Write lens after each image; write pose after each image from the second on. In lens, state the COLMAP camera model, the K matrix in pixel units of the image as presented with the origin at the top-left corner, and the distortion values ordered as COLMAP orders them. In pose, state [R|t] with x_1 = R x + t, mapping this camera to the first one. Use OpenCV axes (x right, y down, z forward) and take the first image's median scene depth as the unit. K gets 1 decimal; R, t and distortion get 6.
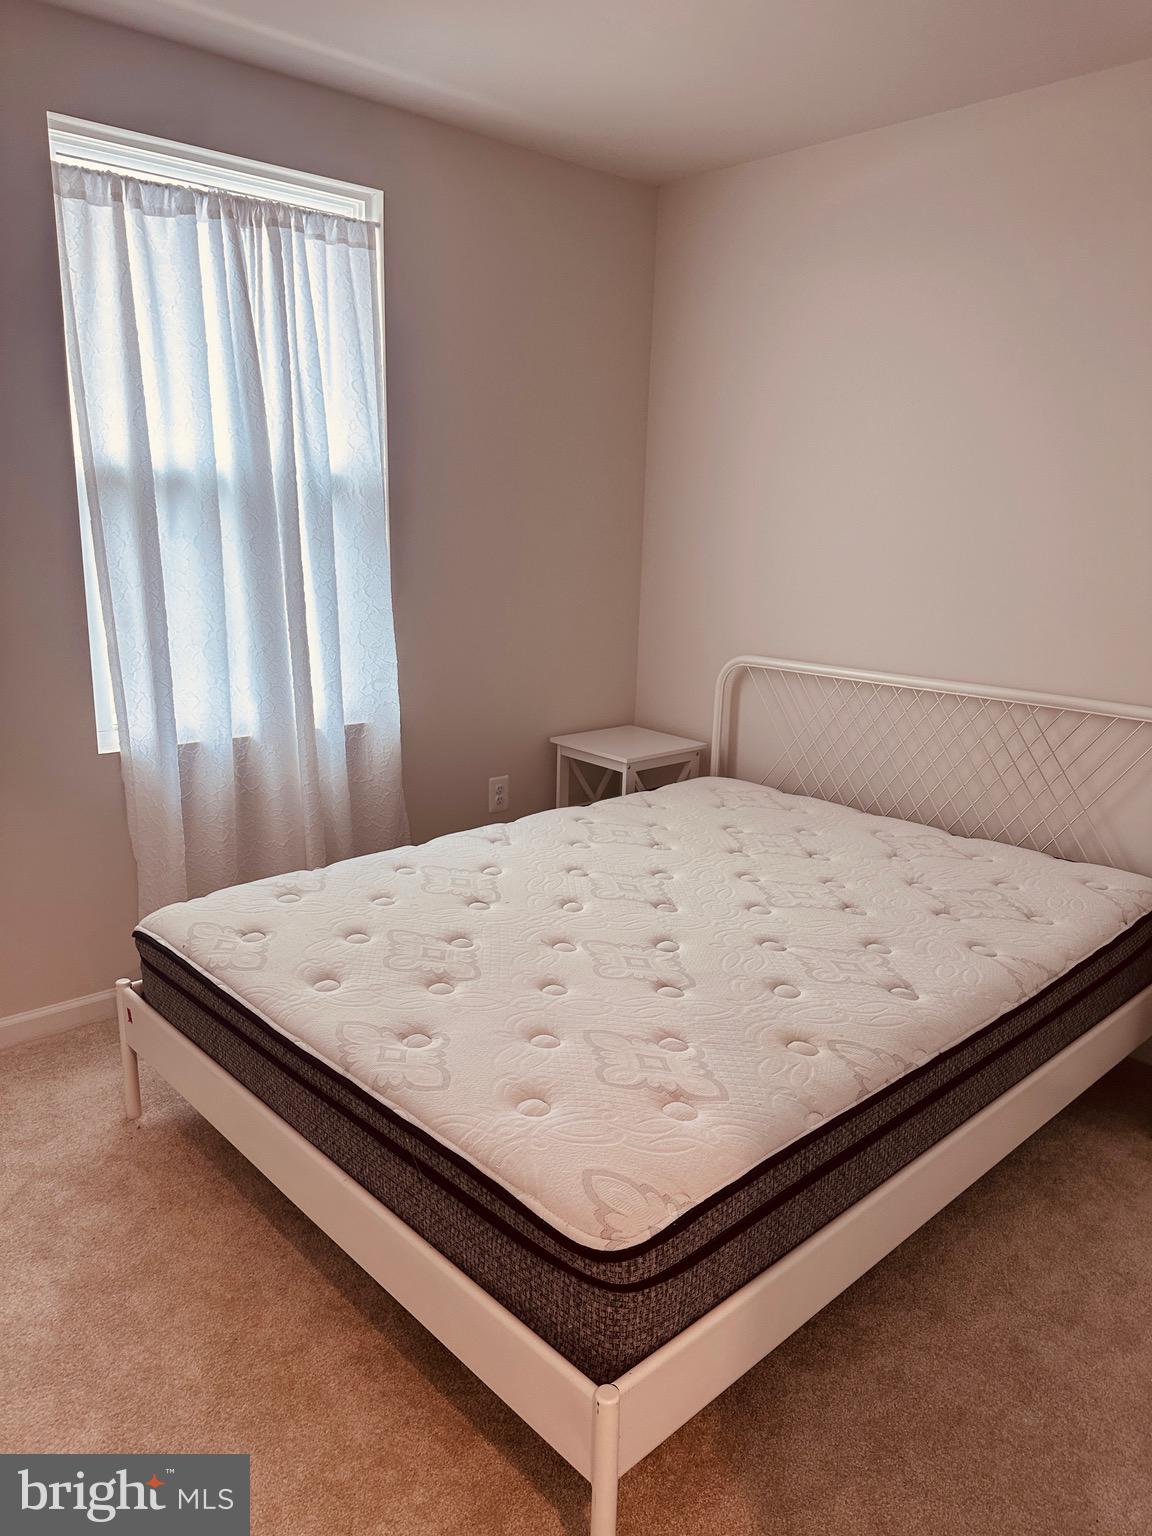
lens RADIAL K [[1070.6, 0, 580.1], [0, 1070.6, 769.8], [0, 0, 1]] dist [0.068603, -0.079877]
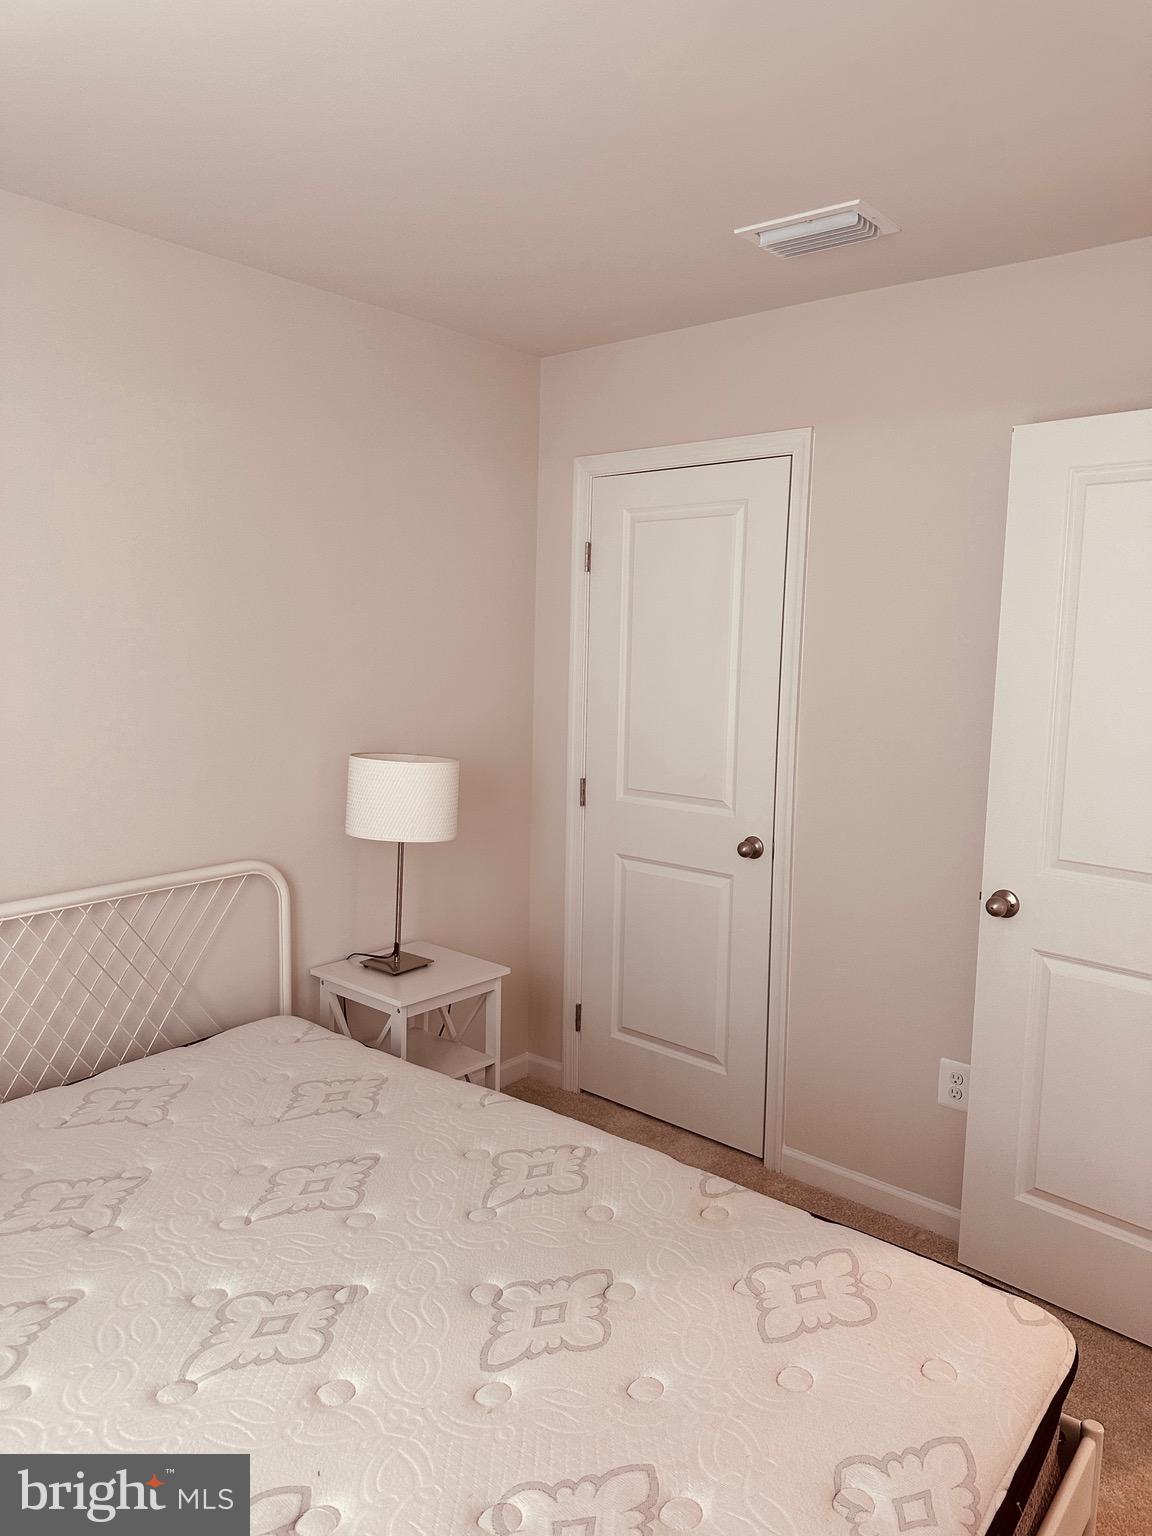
lens RADIAL K [[1070.6, 0, 577.8], [0, 1070.6, 765.0], [0, 0, 1]] dist [0.068603, -0.079877]
pose [[-0.126766, -0.151638, 0.980274, -0.644360], [0.214346, 0.960710, 0.176330, -0.328119], [-0.968497, 0.232470, -0.089283, 0.950340]]
